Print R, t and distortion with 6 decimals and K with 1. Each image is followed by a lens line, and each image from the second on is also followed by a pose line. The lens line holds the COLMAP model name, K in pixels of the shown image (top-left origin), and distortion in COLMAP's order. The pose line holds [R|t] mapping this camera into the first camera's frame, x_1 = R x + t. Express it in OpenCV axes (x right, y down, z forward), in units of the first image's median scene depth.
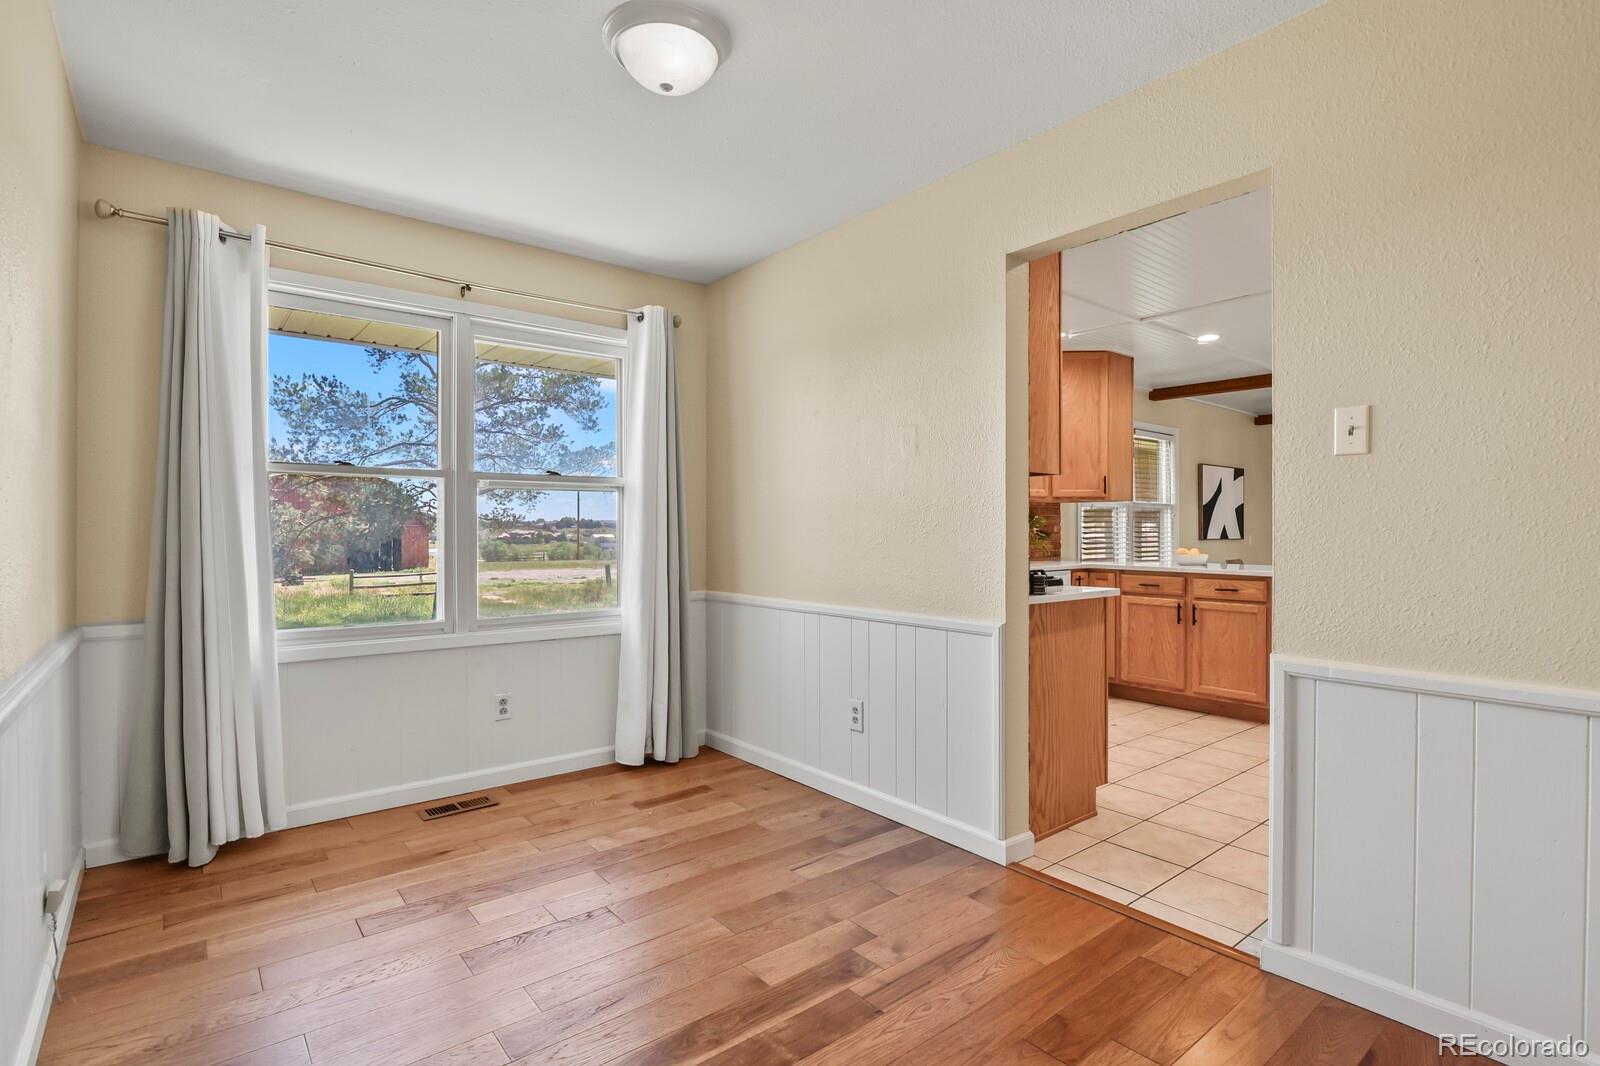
lens RADIAL K [[776.8, 0, 808.6], [0, 776.8, 528.4], [0, 0, 1]] dist [-0.005316, -0.007380]
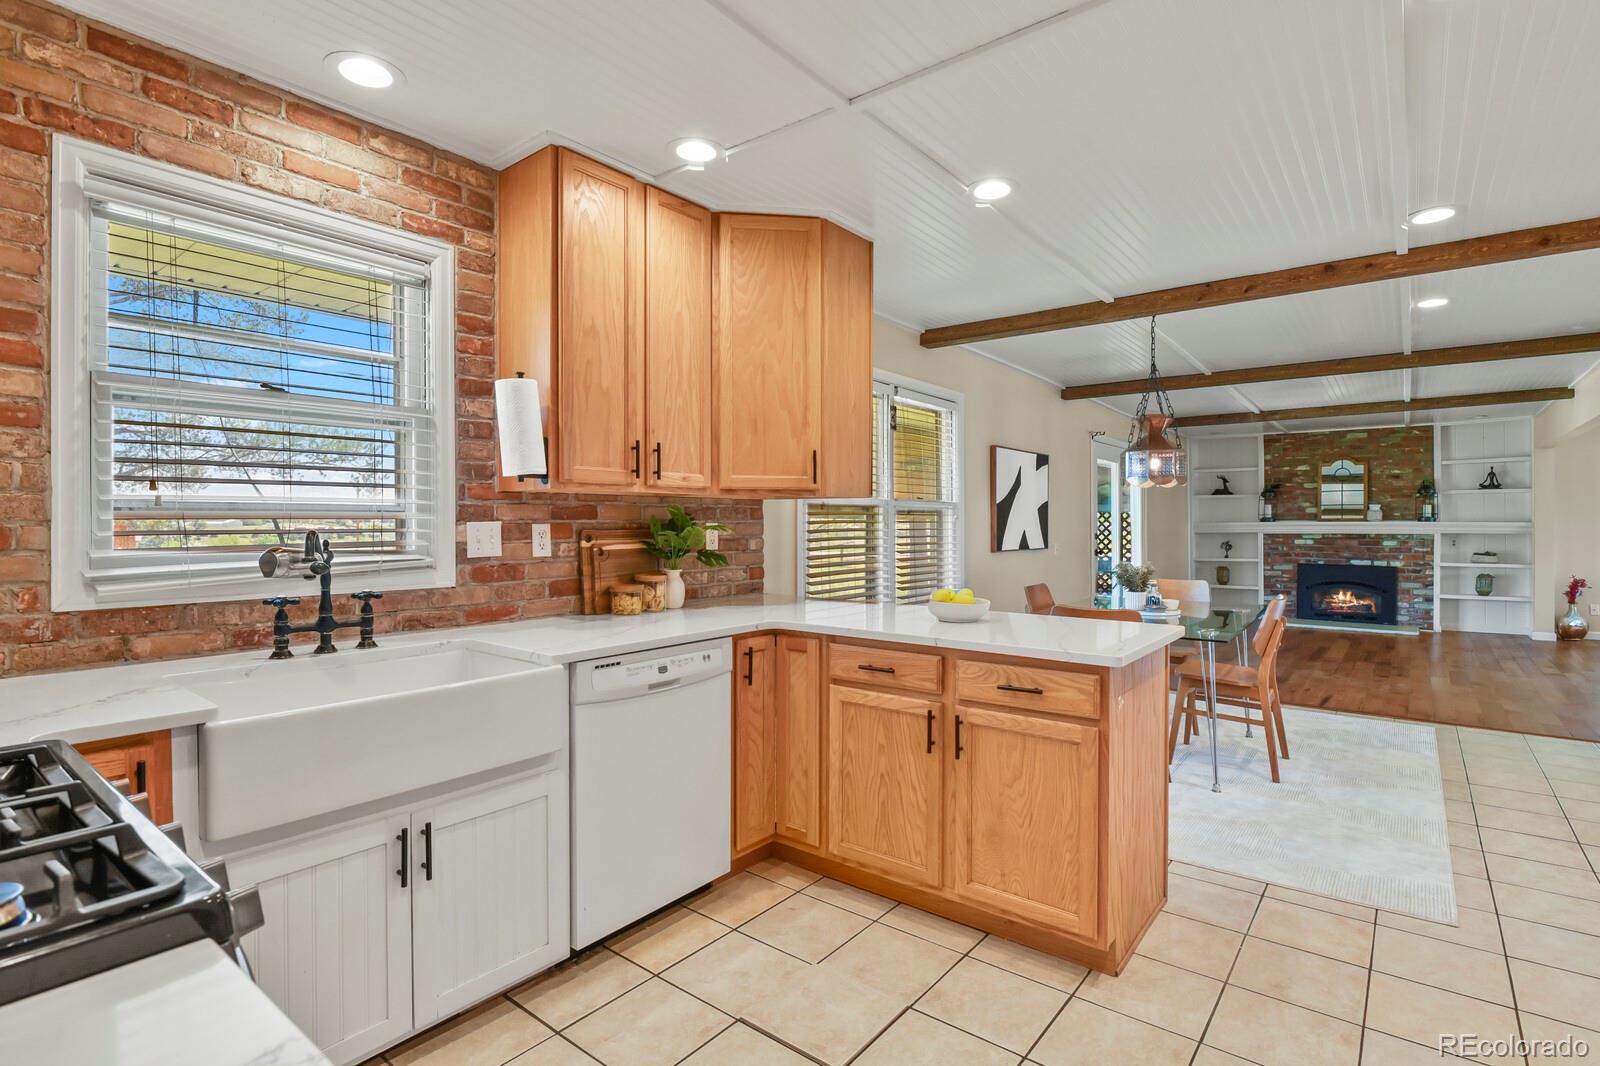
lens RADIAL K [[776.8, 0, 808.6], [0, 776.8, 528.4], [0, 0, 1]] dist [-0.005316, -0.007380]
pose [[0.976722, -0.001753, 0.214500, 0.300840], [-0.000044, 0.999965, 0.008372, -0.020763], [-0.214507, -0.008187, 0.976688, 0.546226]]
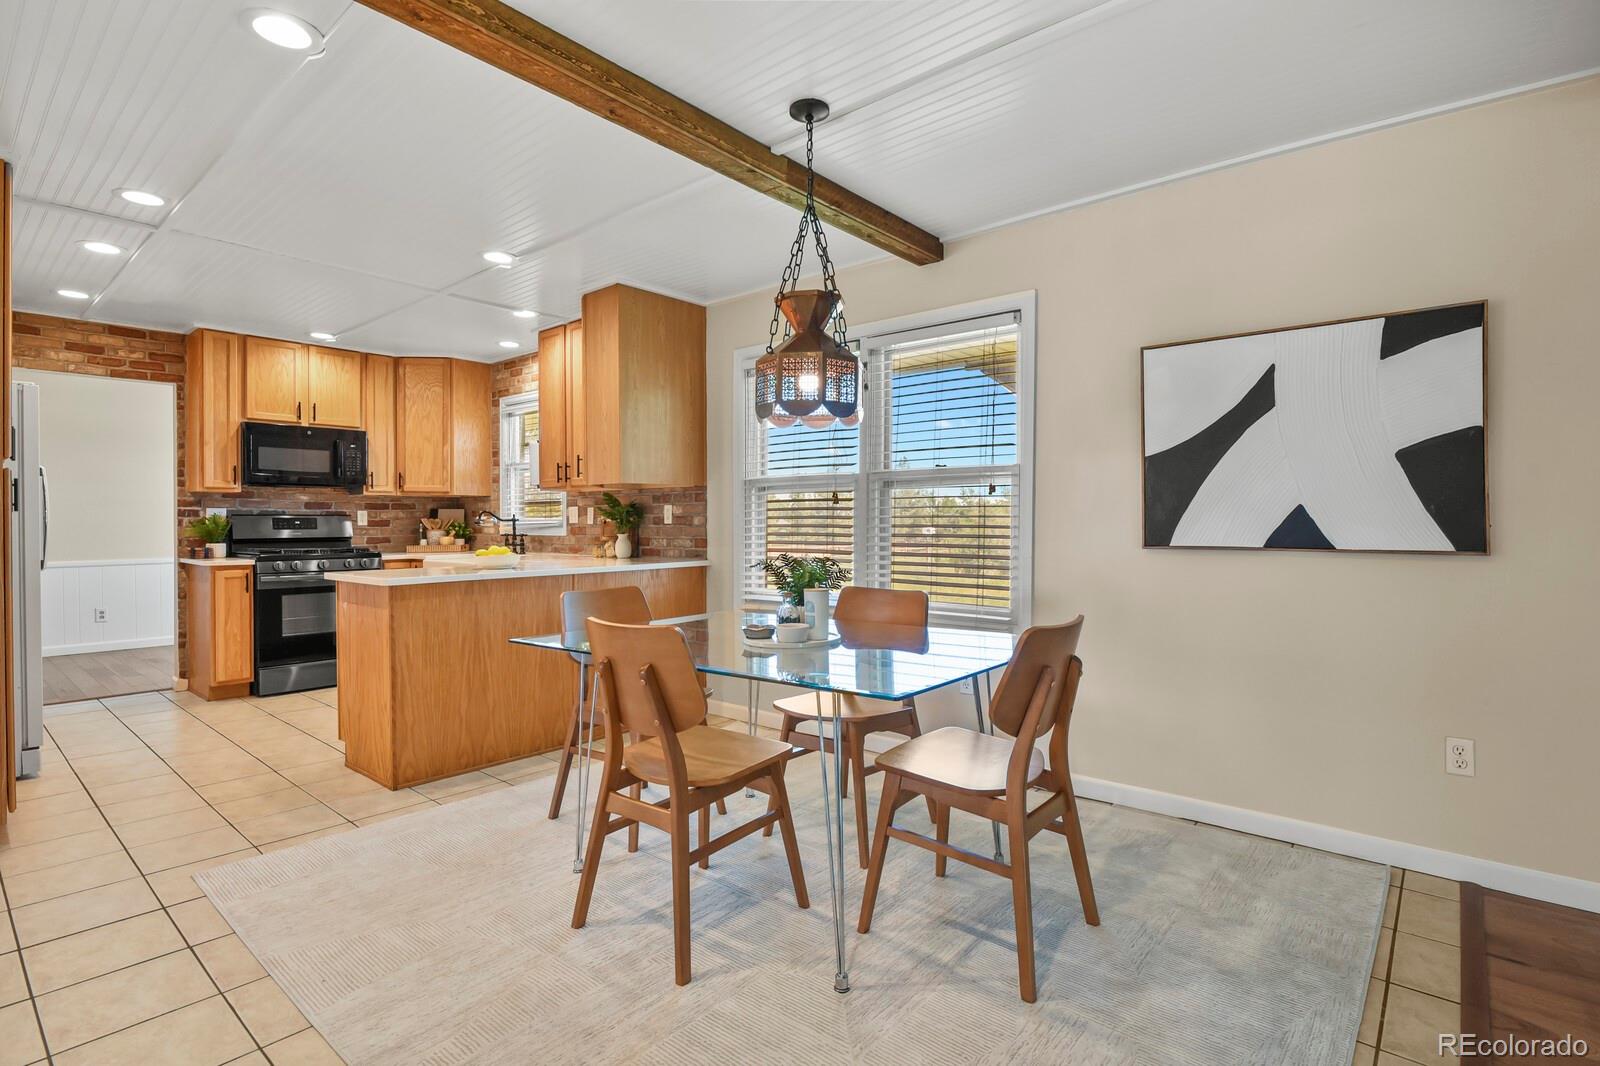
lens RADIAL K [[776.8, 0, 808.6], [0, 776.8, 528.4], [0, 0, 1]] dist [-0.005316, -0.007380]
pose [[0.176619, 0.007813, -0.984248, 1.386386], [0.003852, 0.999955, 0.008629, 0.002392], [0.984272, -0.005315, 0.176581, 1.249012]]
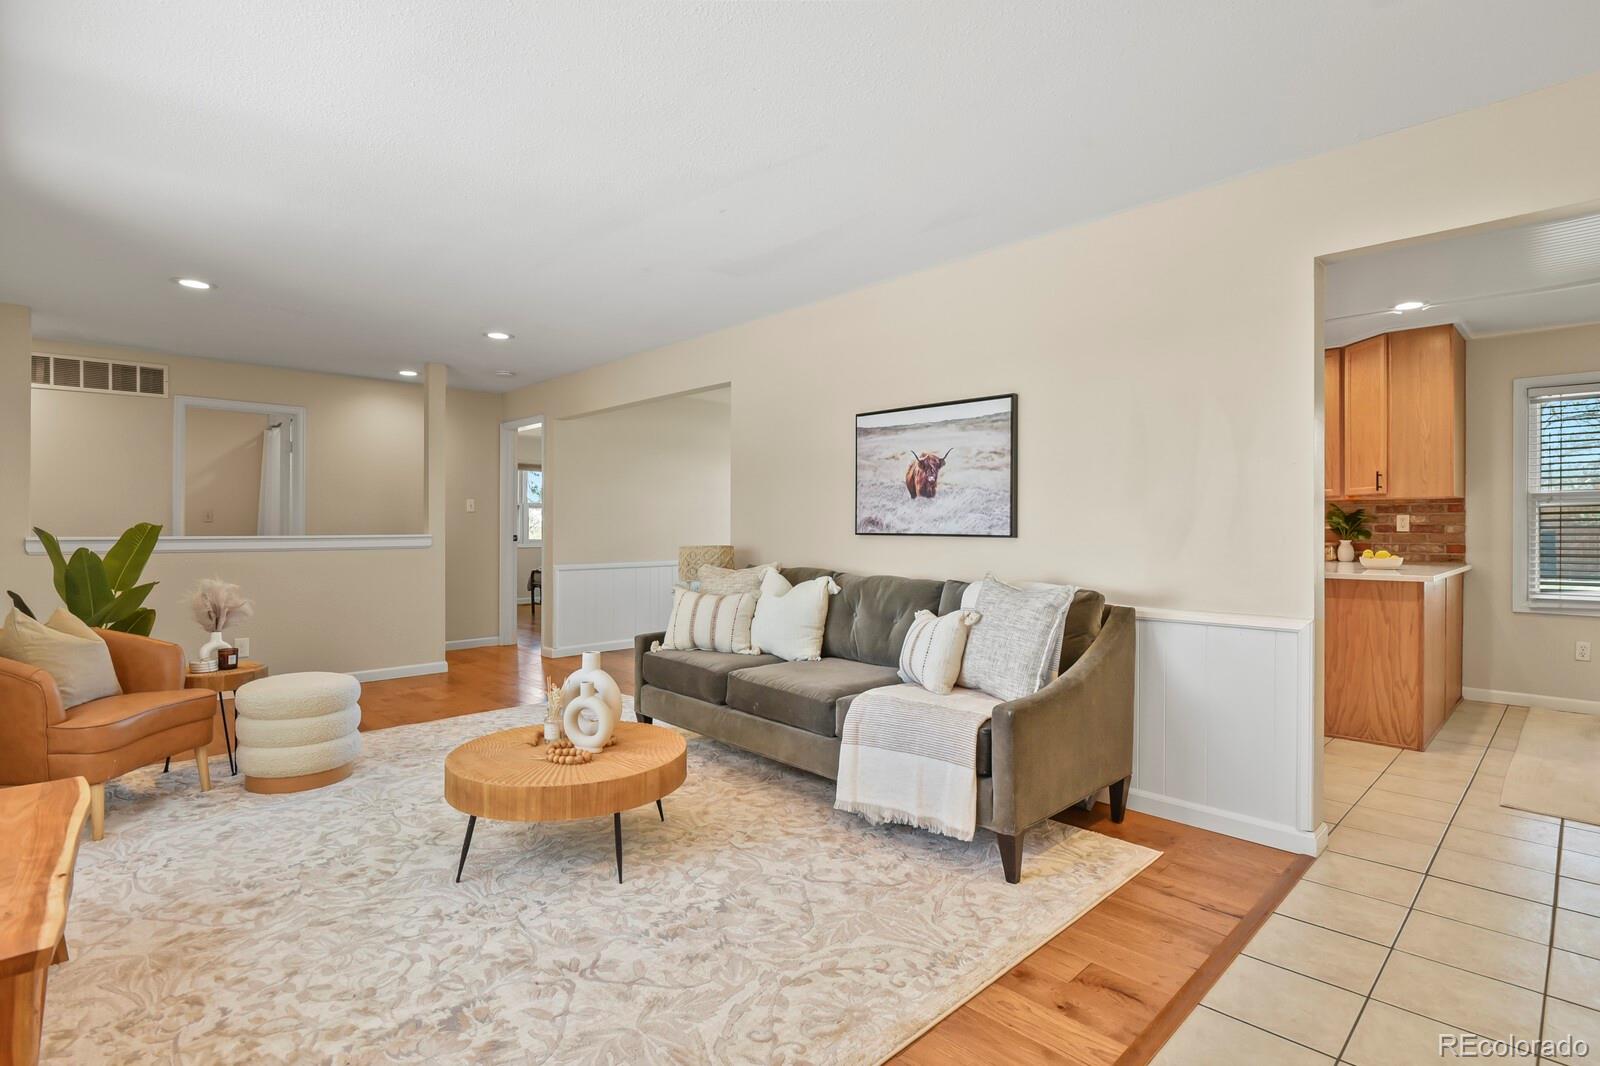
lens RADIAL K [[776.8, 0, 808.6], [0, 776.8, 528.4], [0, 0, 1]] dist [-0.005316, -0.007380]
pose [[0.086404, 0.001081, -0.996260, 1.411883], [-0.001850, 0.999998, 0.000925, 0.000473], [0.996259, 0.001764, 0.086405, 0.287371]]
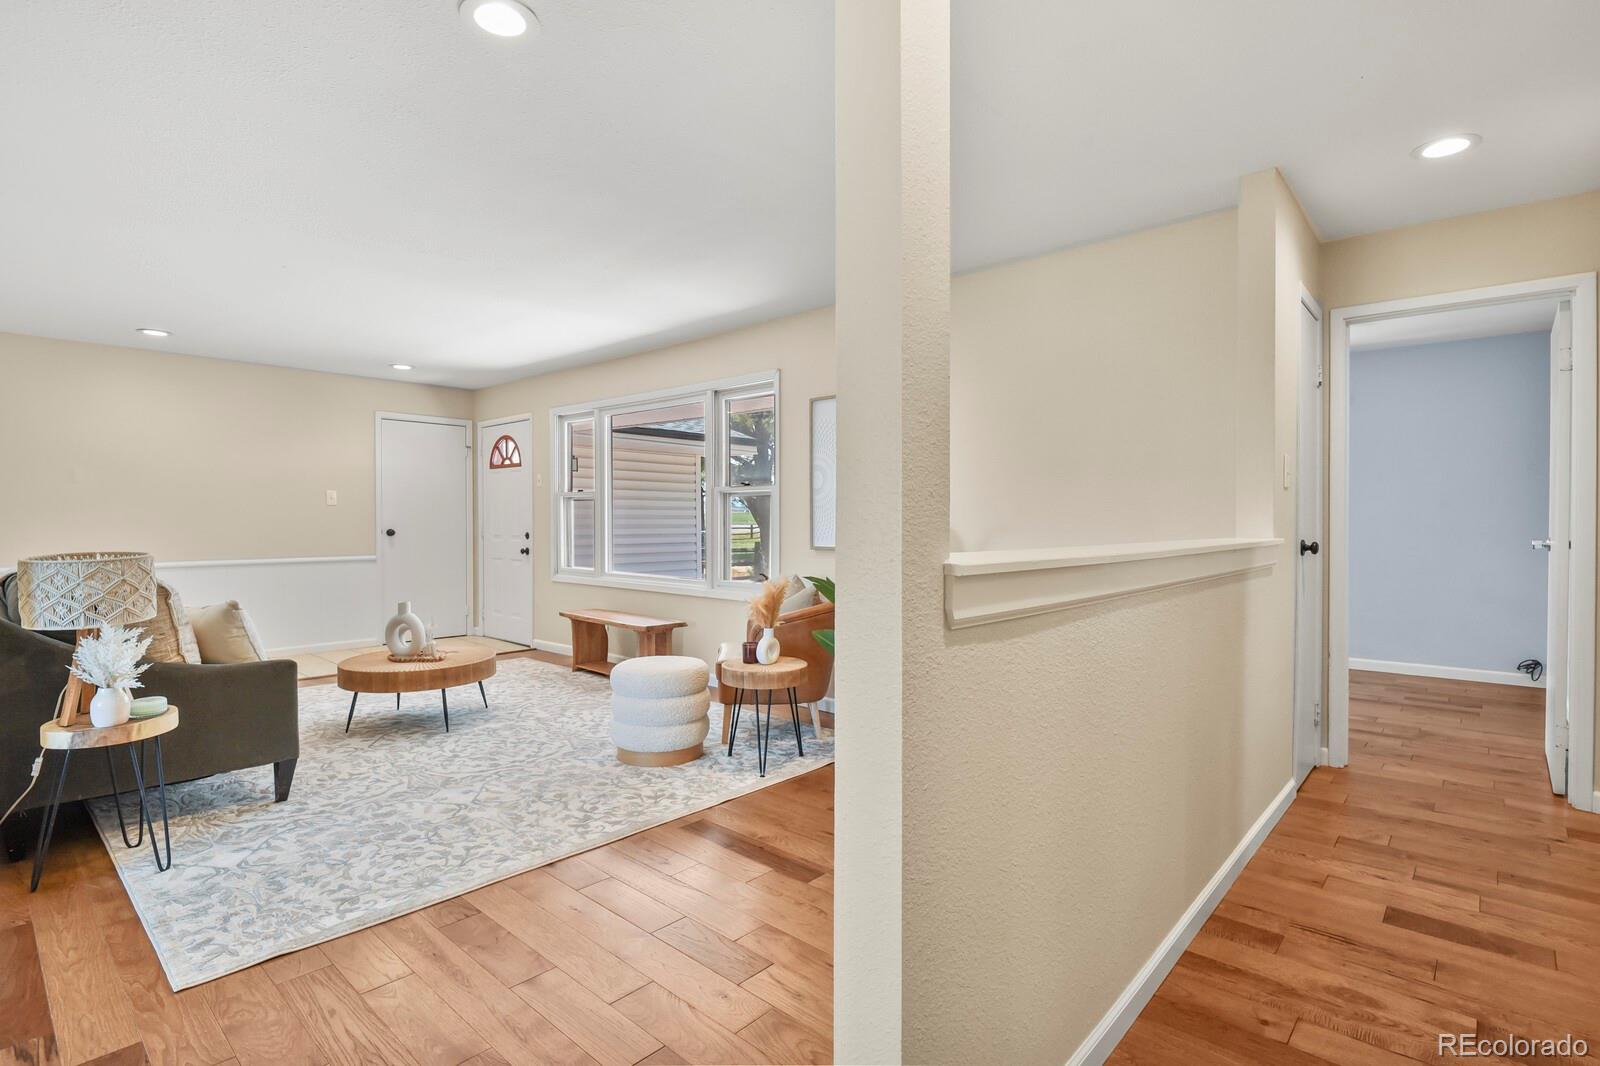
lens RADIAL K [[776.8, 0, 808.6], [0, 776.8, 528.4], [0, 0, 1]] dist [-0.005316, -0.007380]
pose [[-0.149270, -0.010709, 0.988739, -0.147743], [0.002871, 0.999932, 0.011264, 0.000182], [-0.988792, 0.004520, -0.149229, -0.156352]]
